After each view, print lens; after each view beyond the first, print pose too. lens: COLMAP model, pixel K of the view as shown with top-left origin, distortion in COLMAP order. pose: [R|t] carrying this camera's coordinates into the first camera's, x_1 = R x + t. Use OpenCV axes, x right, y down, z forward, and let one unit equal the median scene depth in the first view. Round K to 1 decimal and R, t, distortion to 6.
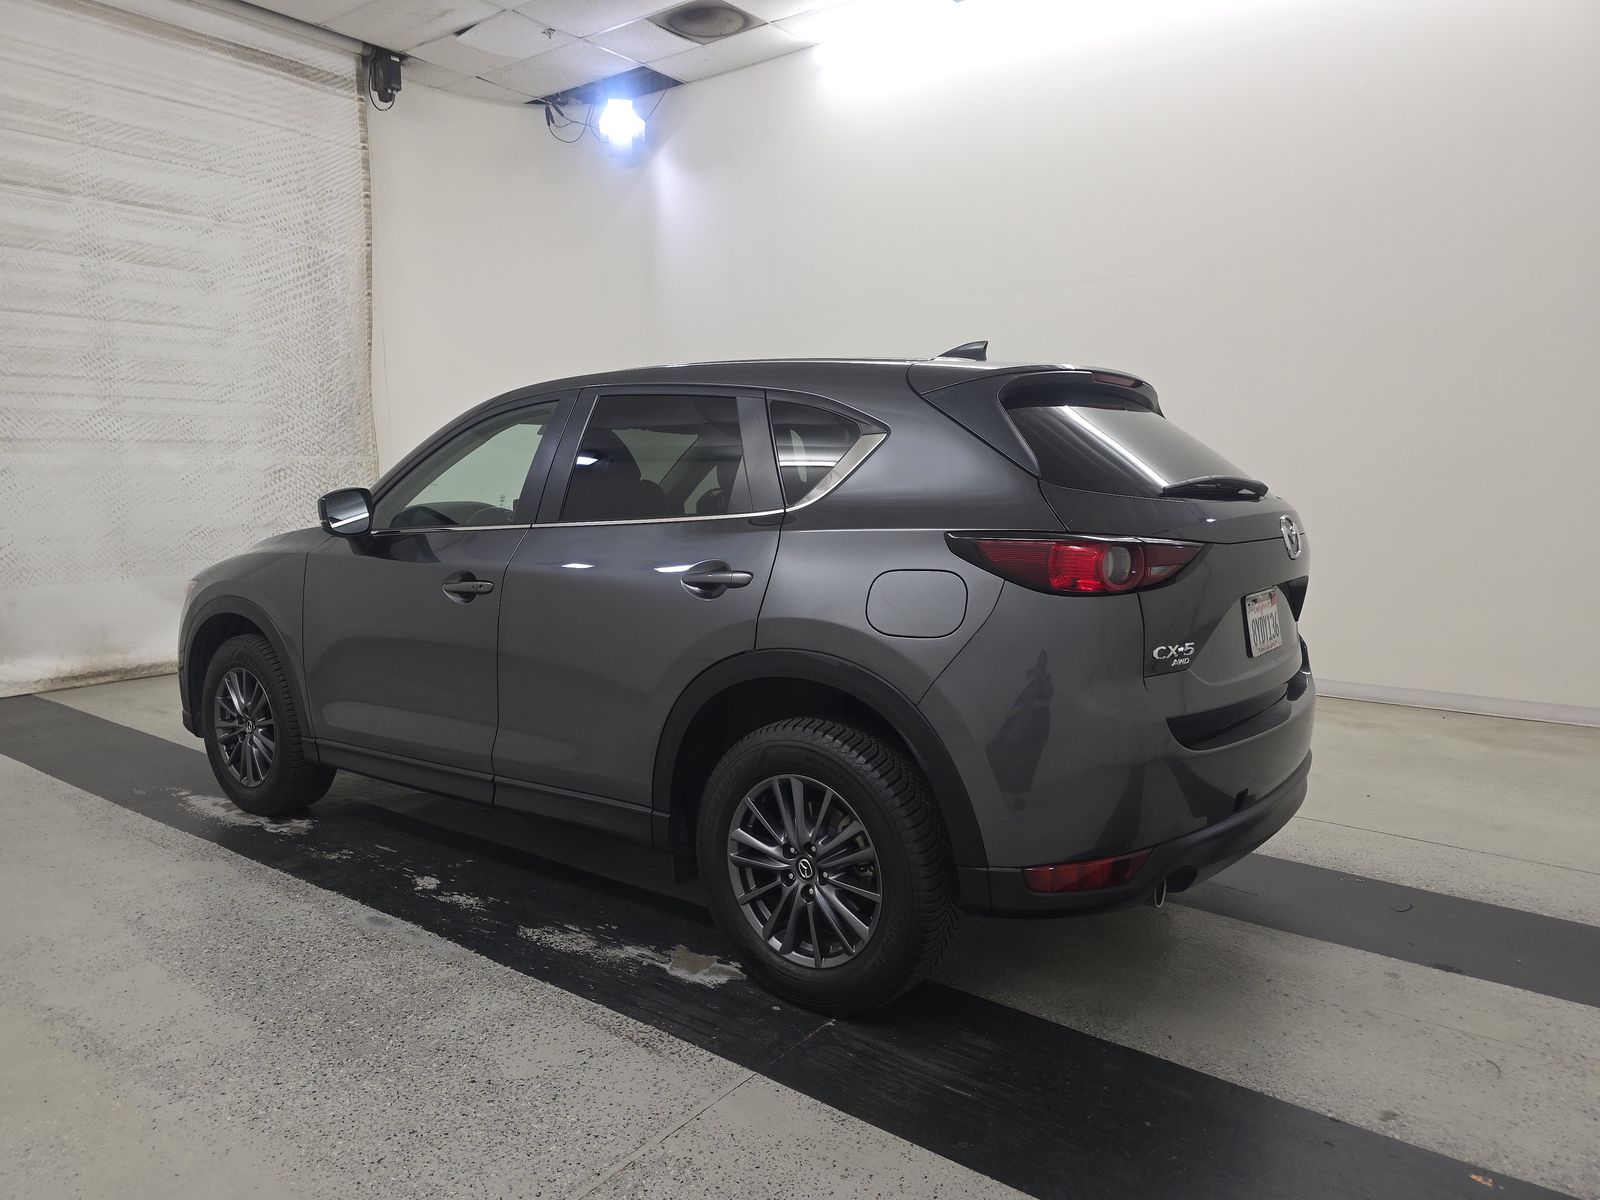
lens RADIAL K [[1080.2, 0, 798.2], [0, 1080.2, 599.5], [0, 0, 1]] dist [0.038038, -0.029353]
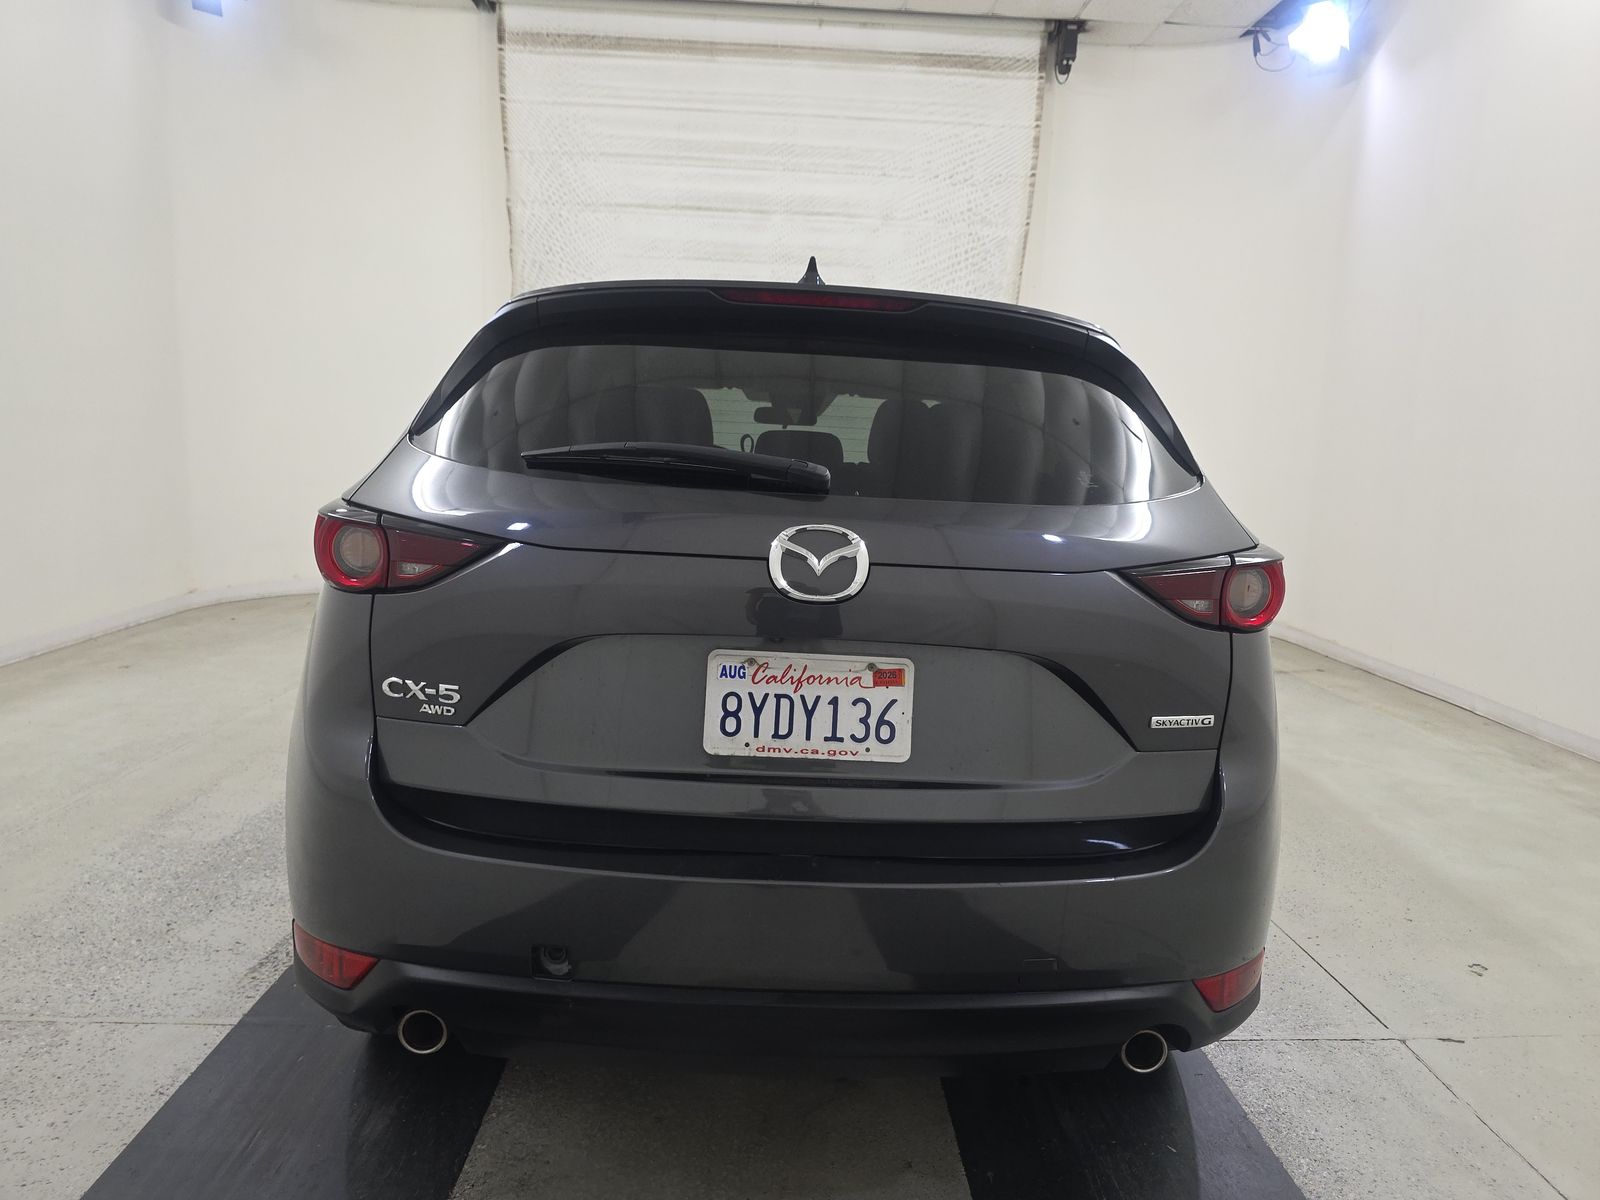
lens RADIAL K [[1080.2, 0, 798.2], [0, 1080.2, 599.5], [0, 0, 1]] dist [0.038038, -0.029353]
pose [[0.630287, 0.142653, -0.763144, 0.301797], [-0.136771, 0.988003, 0.071726, -0.026843], [0.764220, 0.059168, 0.642236, 0.223159]]
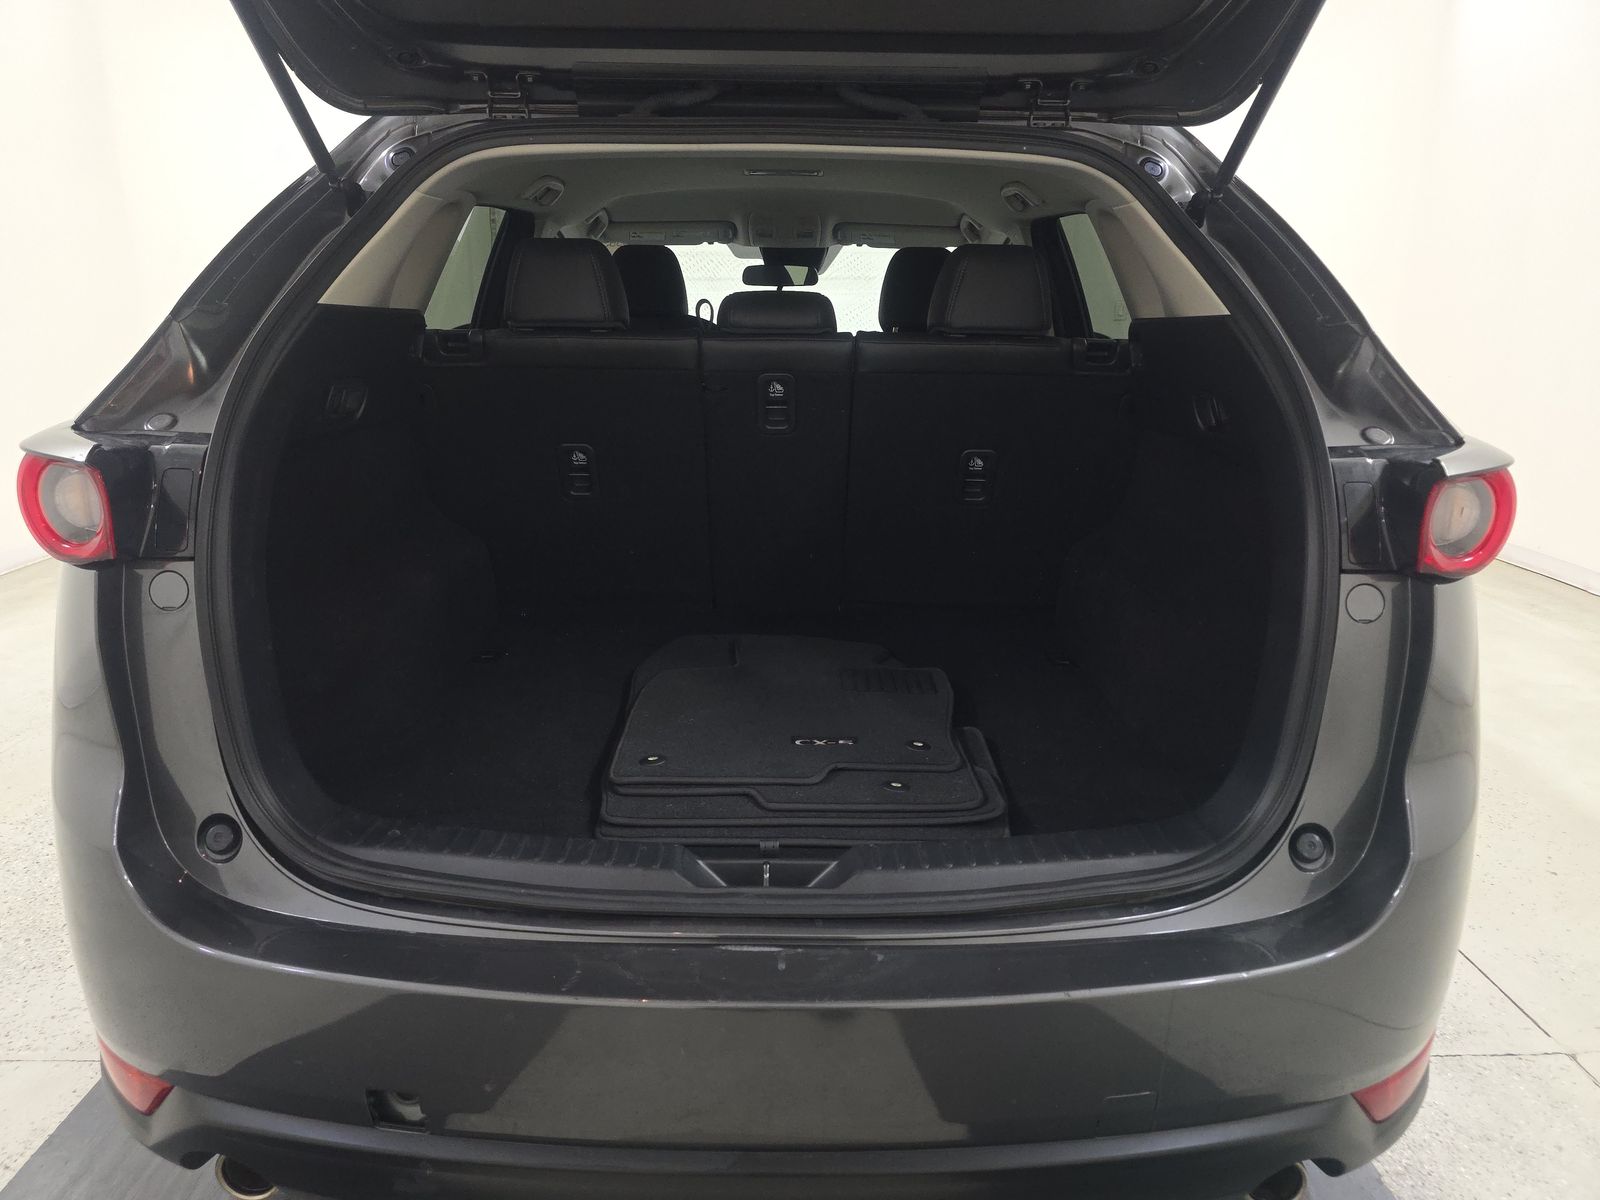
lens RADIAL K [[1080.2, 0, 798.2], [0, 1080.2, 599.5], [0, 0, 1]] dist [0.038038, -0.029353]
pose [[0.610603, 0.212051, -0.763019, 0.249515], [-0.100252, 0.976431, 0.191134, -0.032983], [0.785565, -0.040212, 0.617471, 0.279854]]
